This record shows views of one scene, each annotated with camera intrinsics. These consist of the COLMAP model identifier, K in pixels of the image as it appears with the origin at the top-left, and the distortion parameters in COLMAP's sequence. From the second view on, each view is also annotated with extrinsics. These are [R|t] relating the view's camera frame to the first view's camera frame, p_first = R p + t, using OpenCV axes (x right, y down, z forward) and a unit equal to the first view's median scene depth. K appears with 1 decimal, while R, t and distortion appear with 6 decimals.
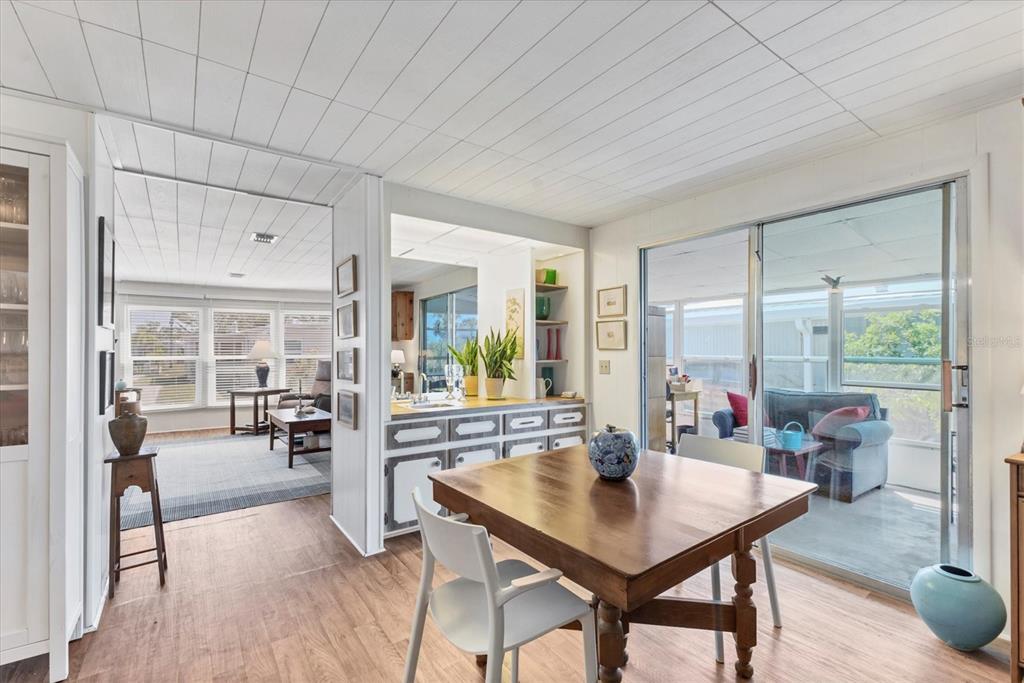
lens RADIAL K [[456.3, 0, 514.1], [0, 456.3, 348.2], [0, 0, 1]] dist [0.002842, 0.000330]
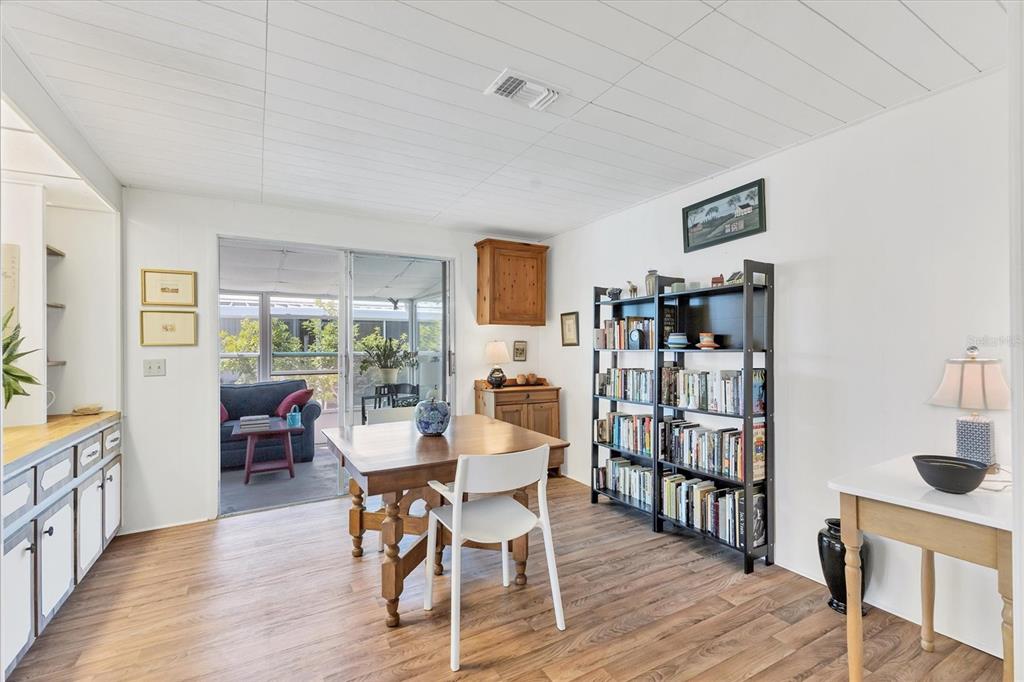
lens RADIAL K [[456.3, 0, 514.1], [0, 456.3, 347.7], [0, 0, 1]] dist [0.002842, 0.000330]
pose [[0.120634, -0.005187, 0.992683, -0.614438], [0.000073, 0.999986, 0.005217, 0.002114], [-0.992697, -0.000557, 0.120633, 0.311908]]
